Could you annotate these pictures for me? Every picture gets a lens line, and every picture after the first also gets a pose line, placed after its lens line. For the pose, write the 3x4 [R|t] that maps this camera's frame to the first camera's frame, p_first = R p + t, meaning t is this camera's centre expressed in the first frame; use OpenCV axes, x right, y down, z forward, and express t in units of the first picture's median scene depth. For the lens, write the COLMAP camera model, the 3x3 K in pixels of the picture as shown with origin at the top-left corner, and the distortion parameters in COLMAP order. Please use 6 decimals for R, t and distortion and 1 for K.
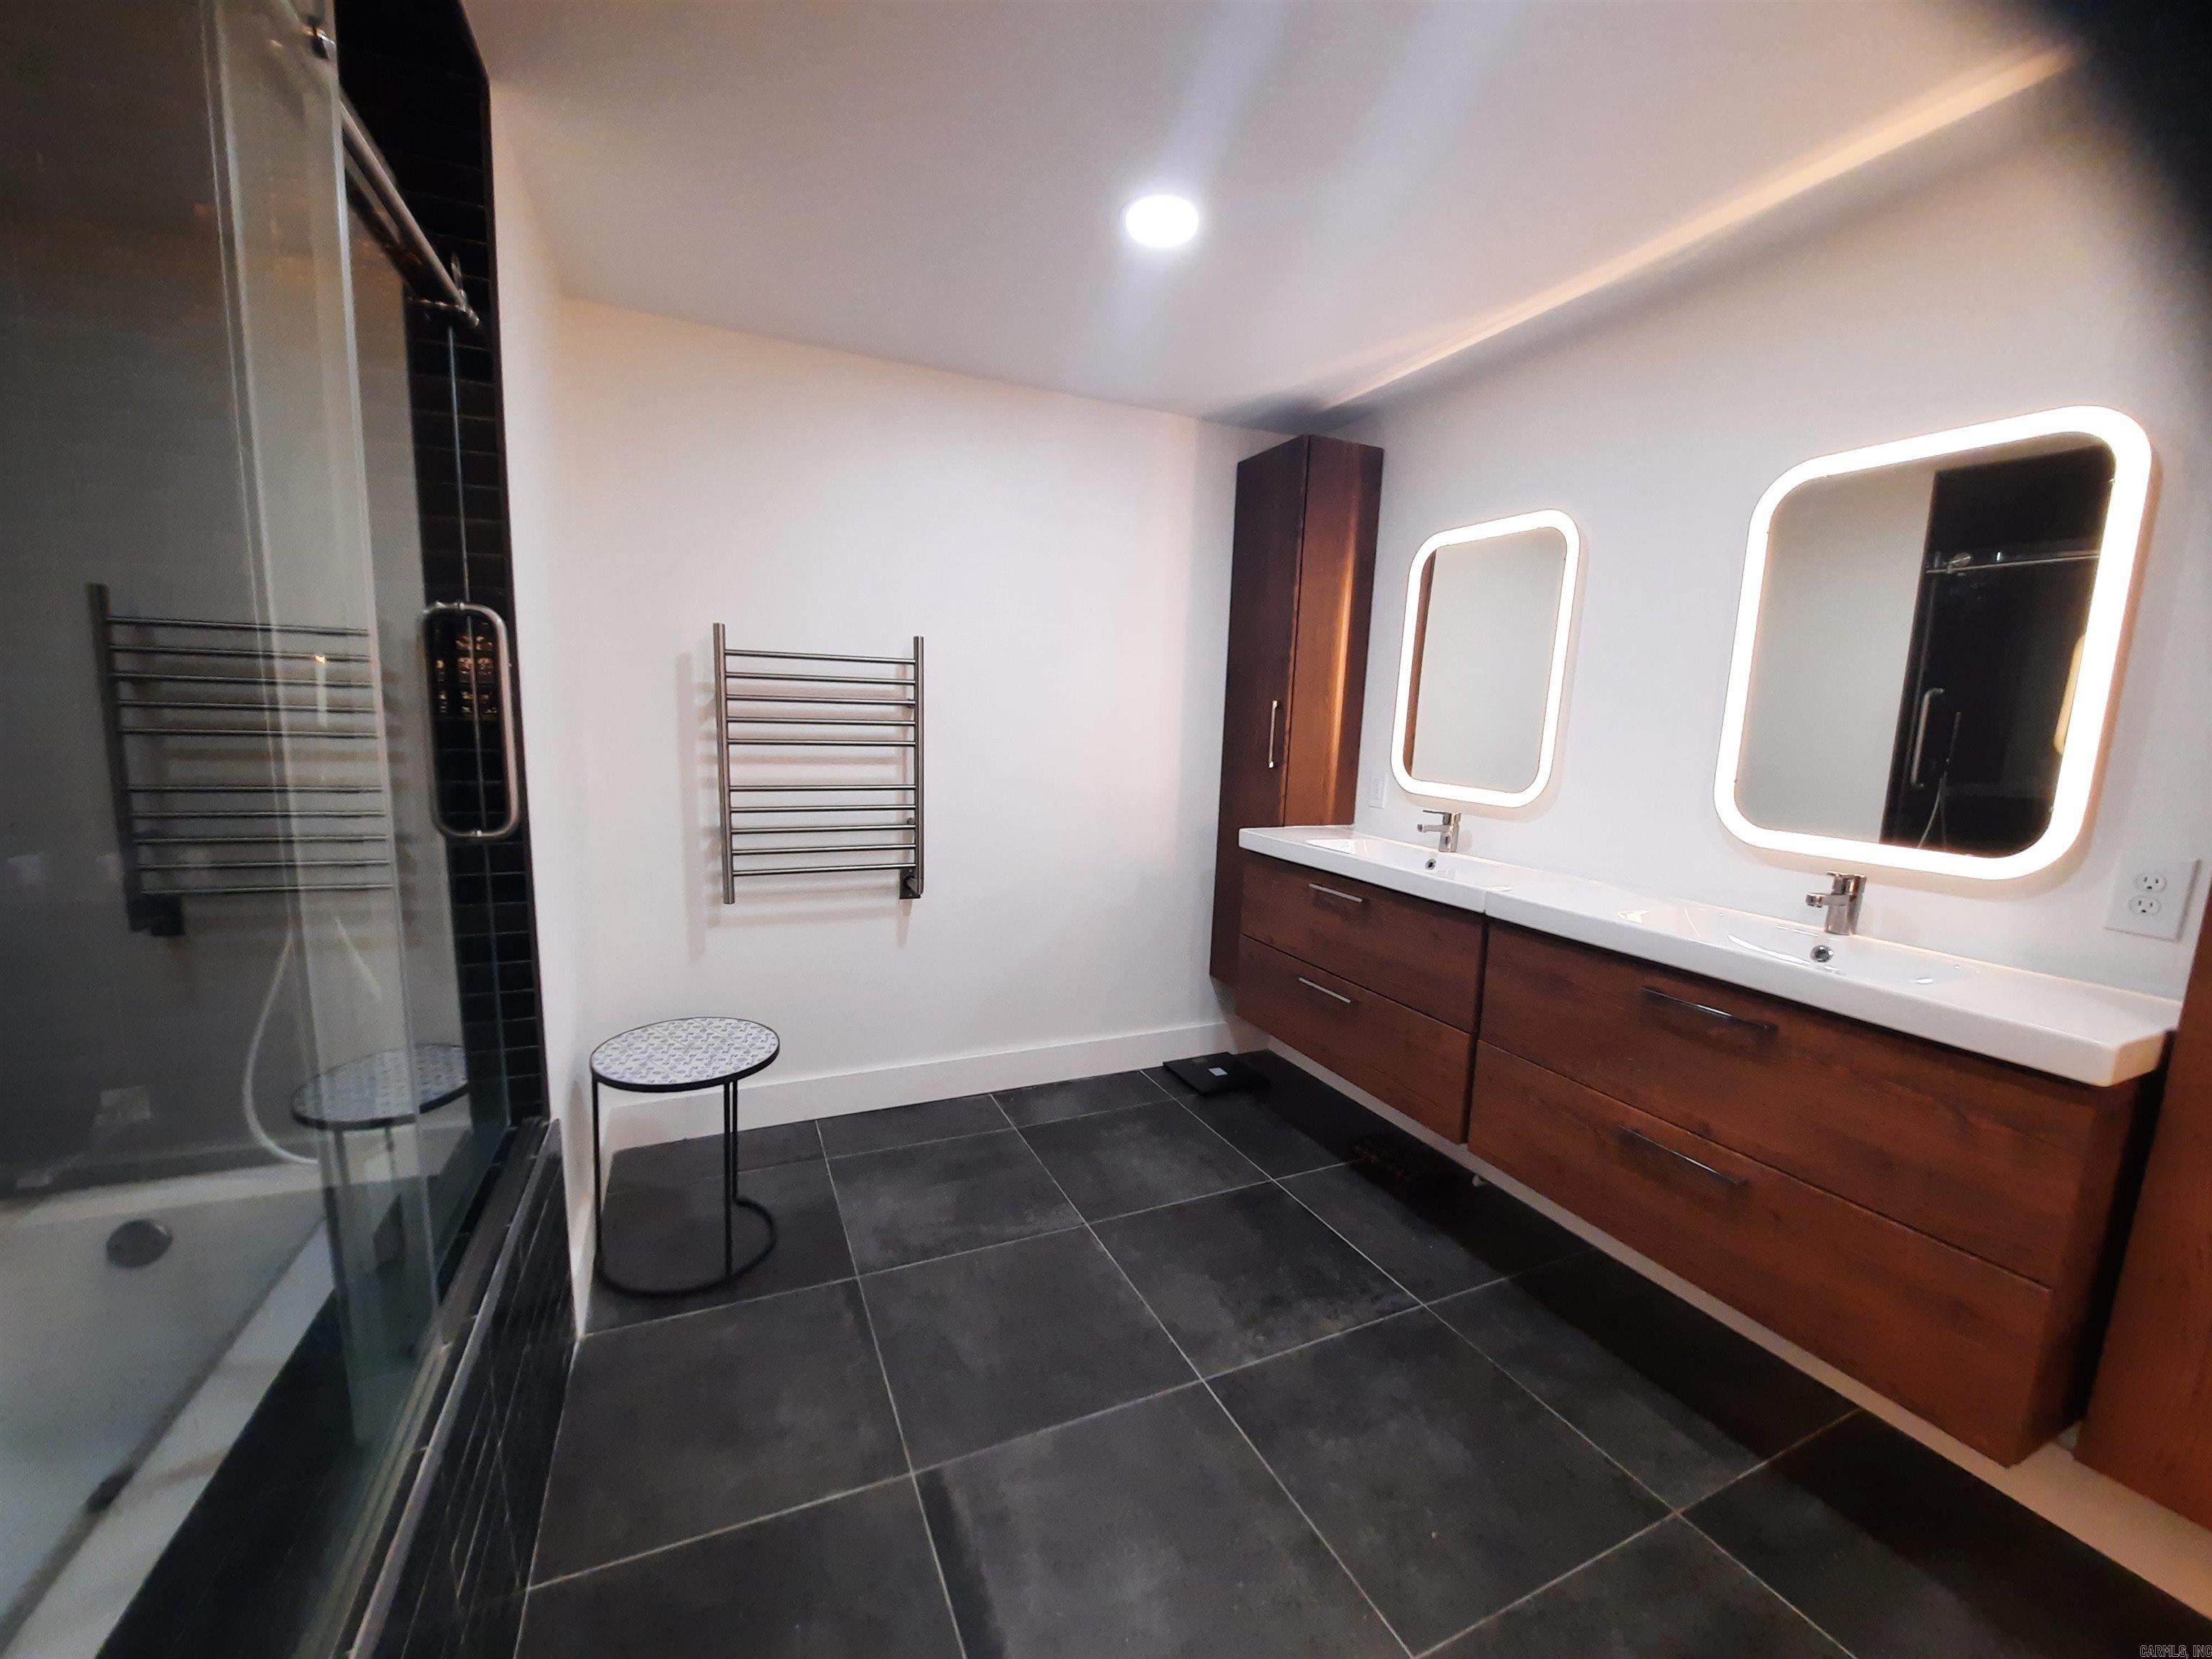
lens RADIAL K [[873.3, 0, 1108.4], [0, 873.3, 855.6], [0, 0, 1]] dist [-0.021664, 0.000028]
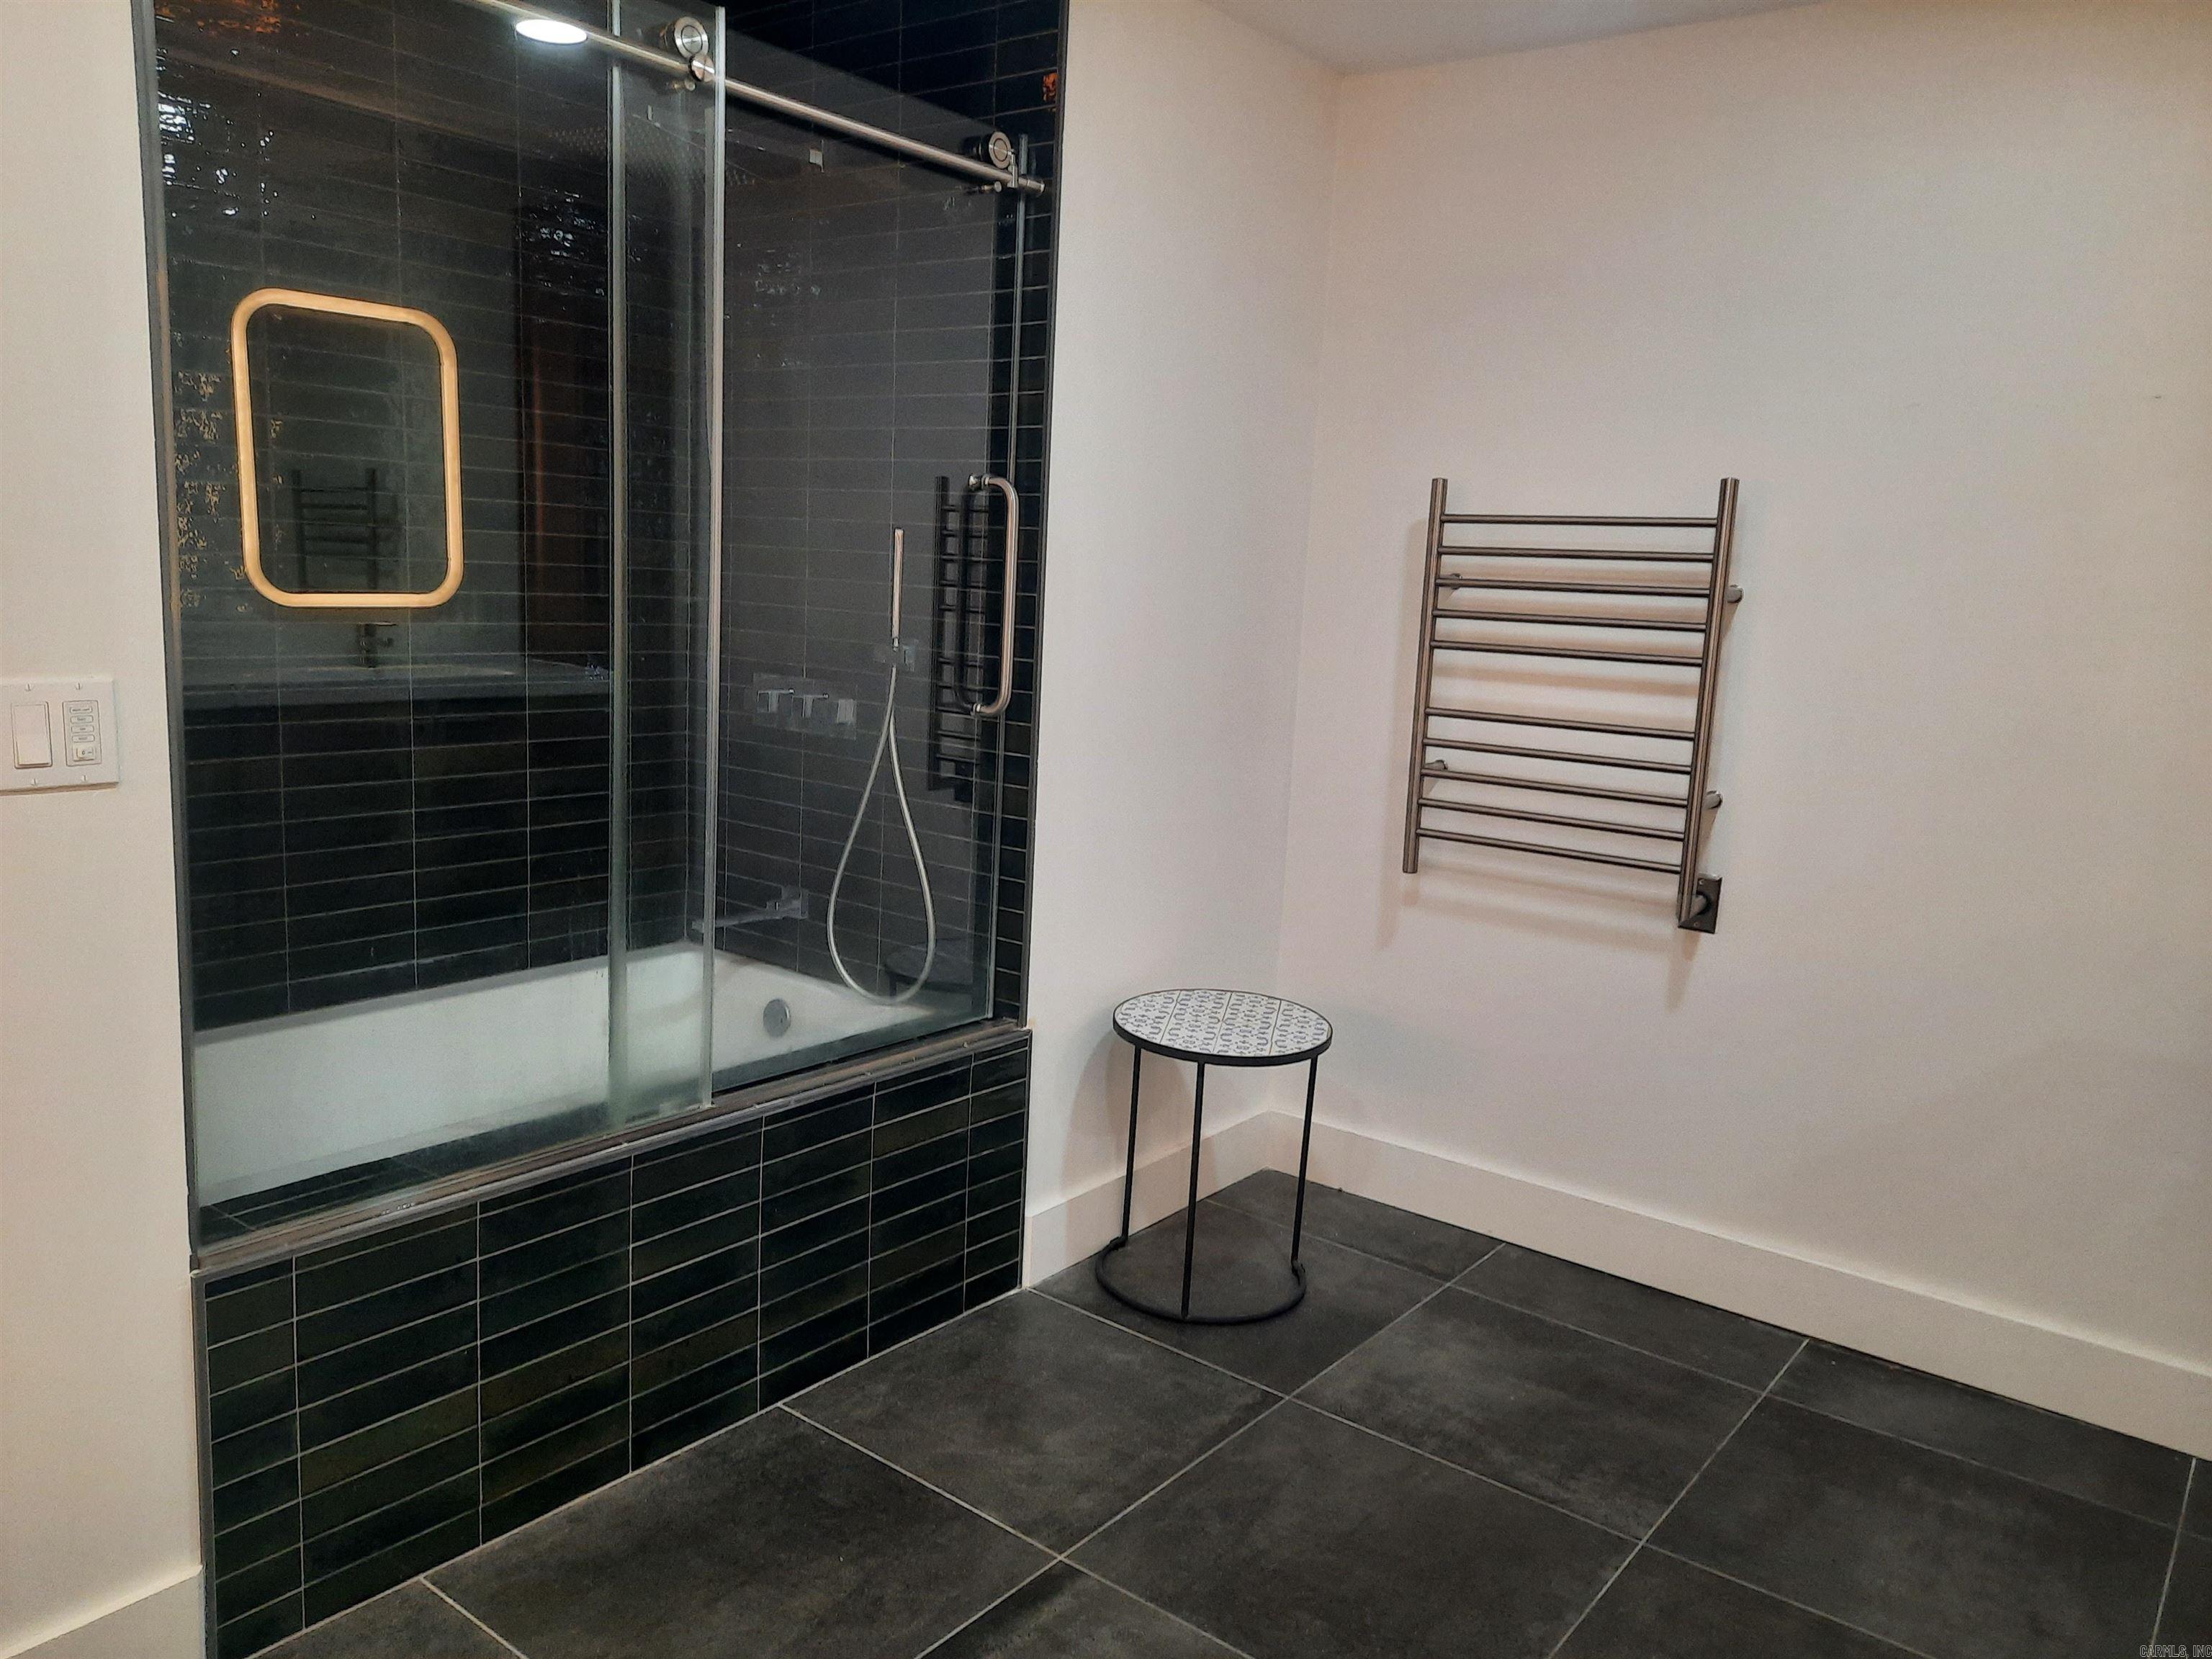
lens RADIAL K [[1606.5, 0, 1102.1], [0, 1606.5, 835.6], [0, 0, 1]] dist [0.037867, -0.001247]
pose [[0.458521, 0.128836, -0.879295, 0.614851], [-0.174104, 0.983285, 0.053284, -0.000760], [0.871462, 0.128657, 0.473288, 0.165211]]
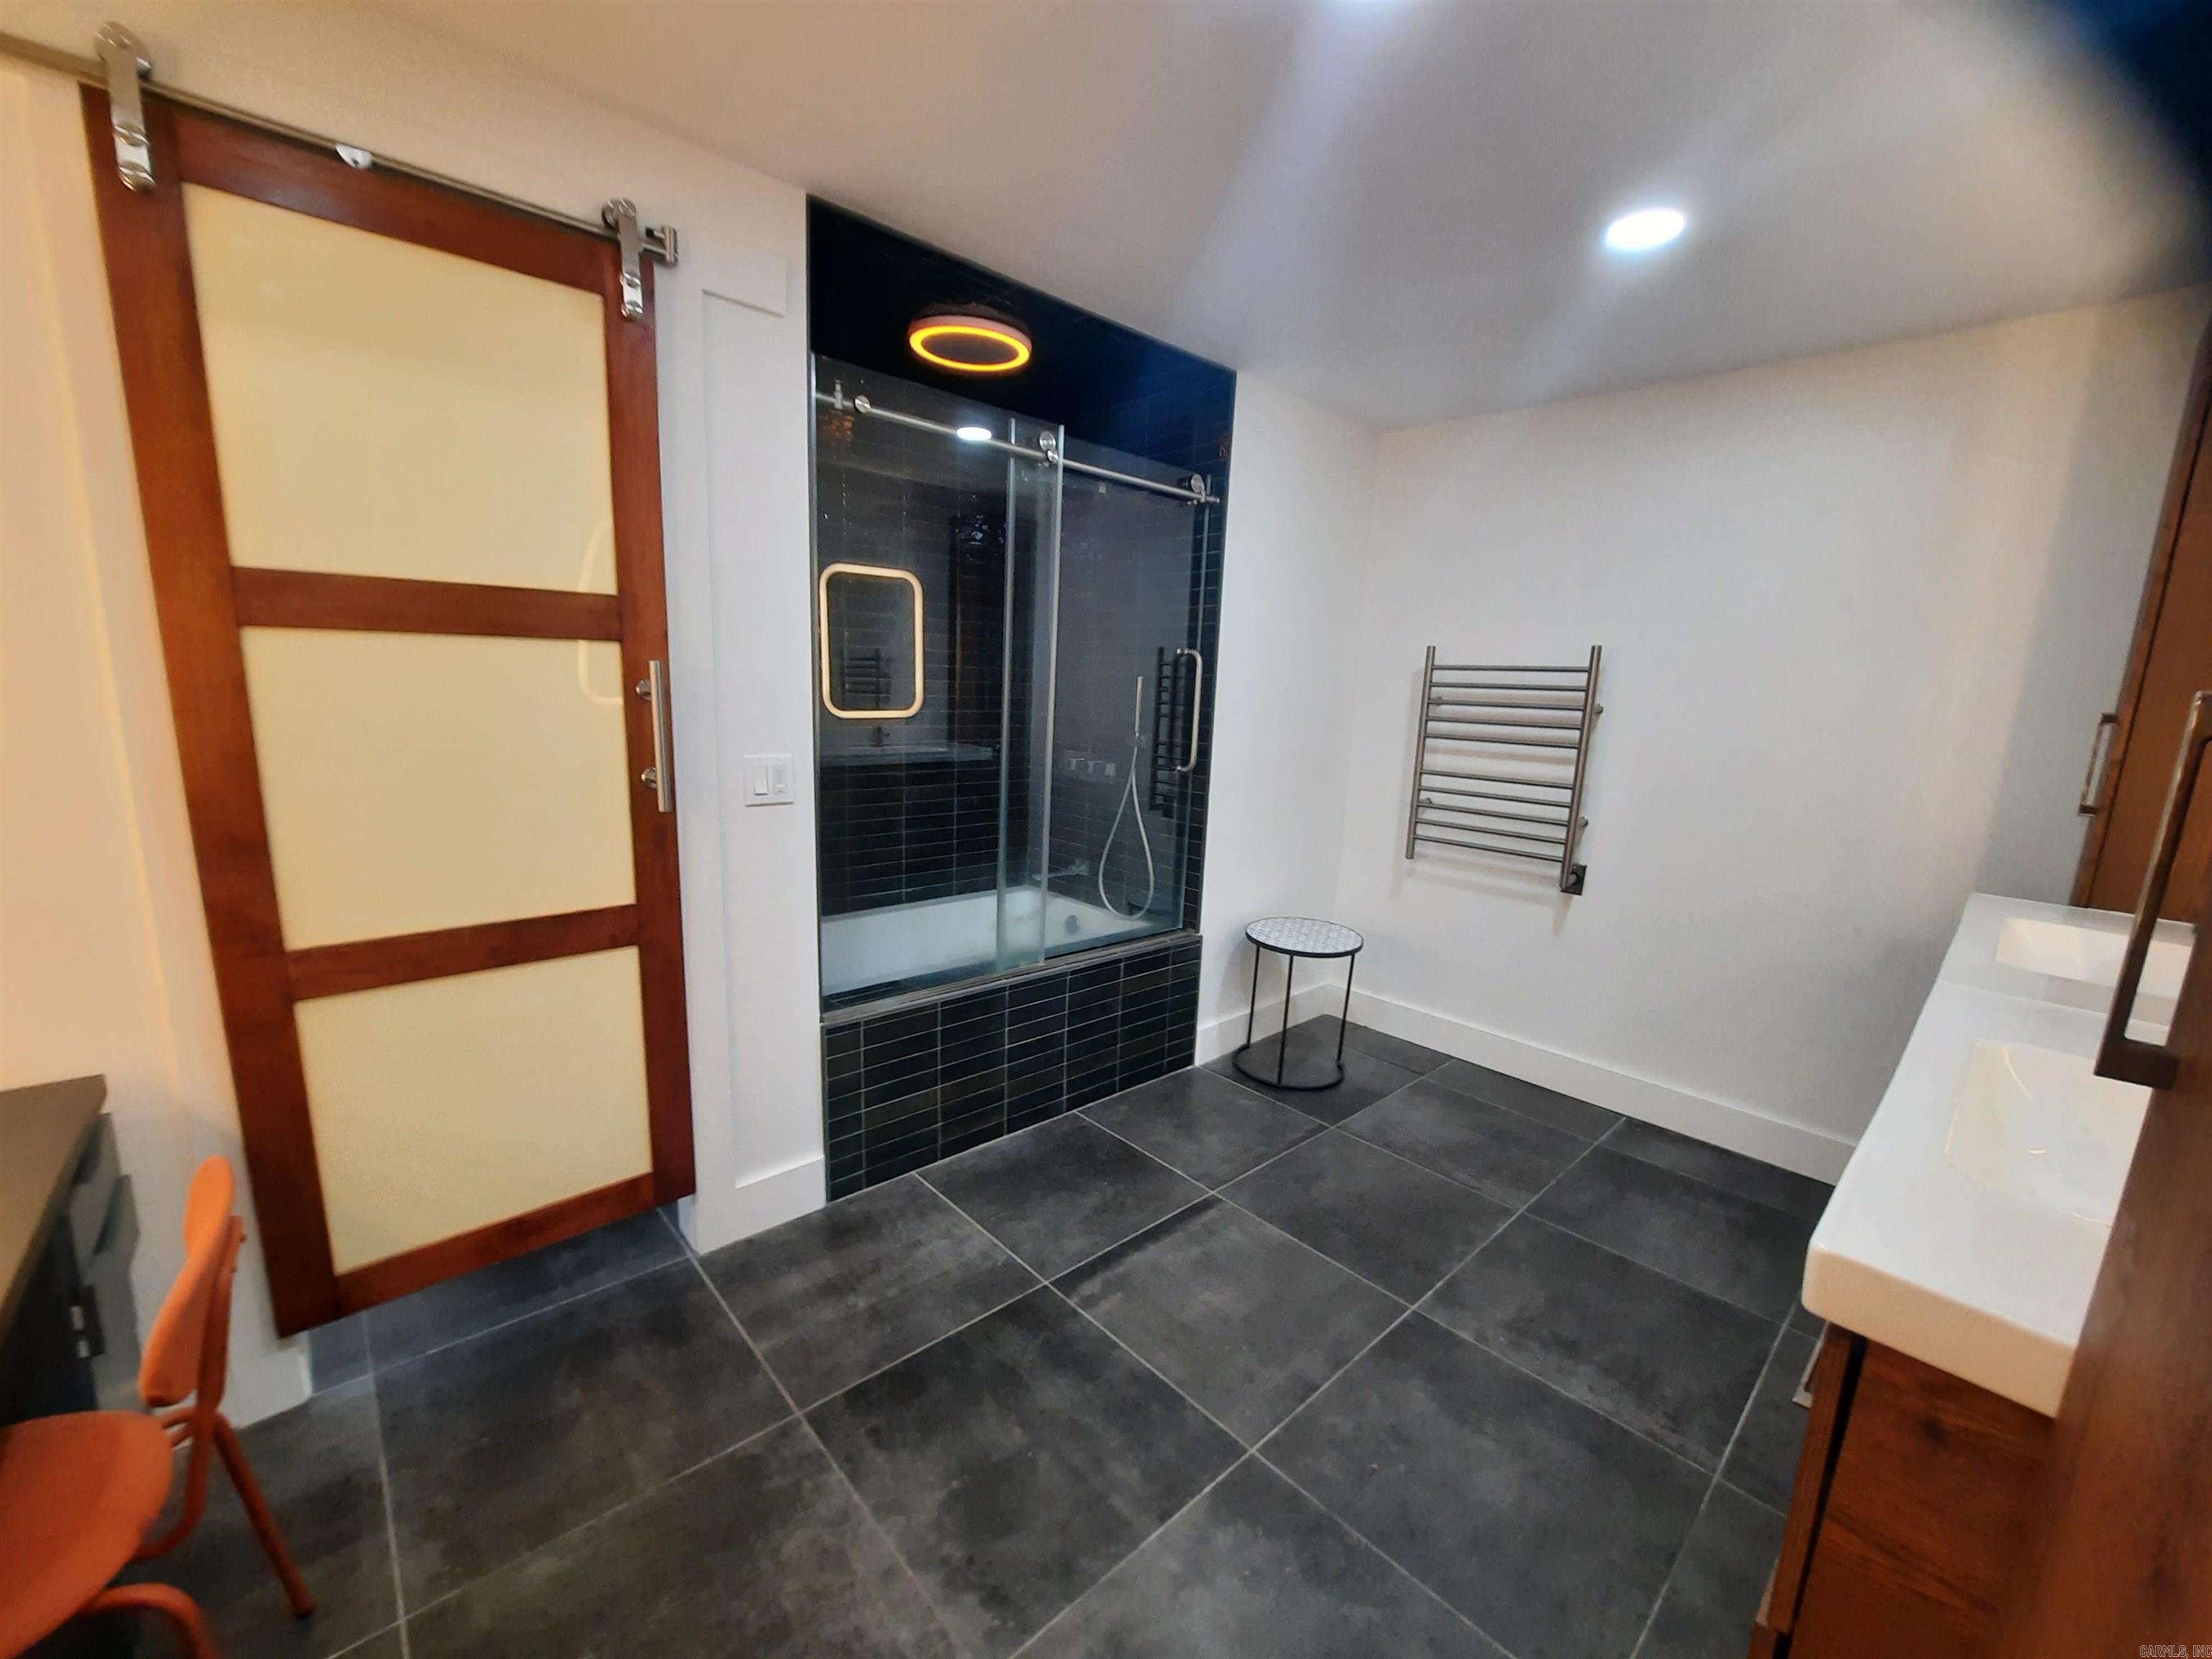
lens RADIAL K [[873.3, 0, 1078.7], [0, 873.3, 862.0], [0, 0, 1]] dist [-0.021664, 0.000028]
pose [[0.290241, 0.163970, -0.942801, 0.680673], [-0.179774, 0.977013, 0.114576, -0.001110], [0.939916, 0.136237, 0.313046, 0.125015]]
